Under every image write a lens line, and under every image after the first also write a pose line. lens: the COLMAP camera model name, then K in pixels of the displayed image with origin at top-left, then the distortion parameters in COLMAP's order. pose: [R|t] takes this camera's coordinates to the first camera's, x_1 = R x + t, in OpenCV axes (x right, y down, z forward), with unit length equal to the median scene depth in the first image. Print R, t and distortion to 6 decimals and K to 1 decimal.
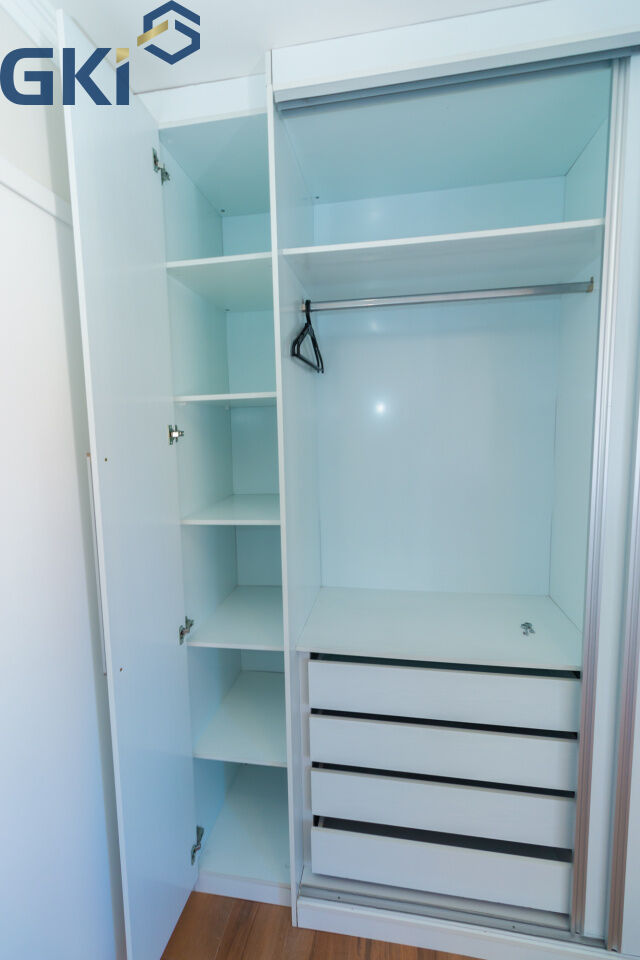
lens RADIAL K [[431.1, 0, 309.1], [0, 431.1, 476.2], [0, 0, 1]] dist [0.001519, 0.000193]
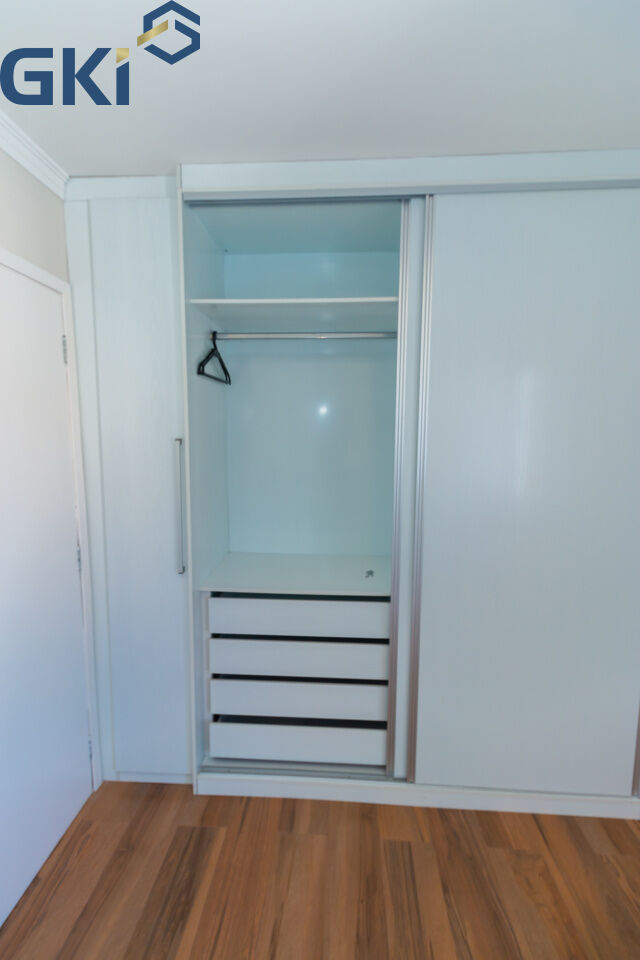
lens RADIAL K [[439.4, 0, 314.2], [0, 439.4, 475.3], [0, 0, 1]] dist [0.003657, 0.000458]
pose [[0.992314, 0.013776, 0.122976, 0.157968], [-0.013188, 0.999897, -0.005593, 0.046814], [-0.123040, 0.003928, 0.992394, -0.431855]]
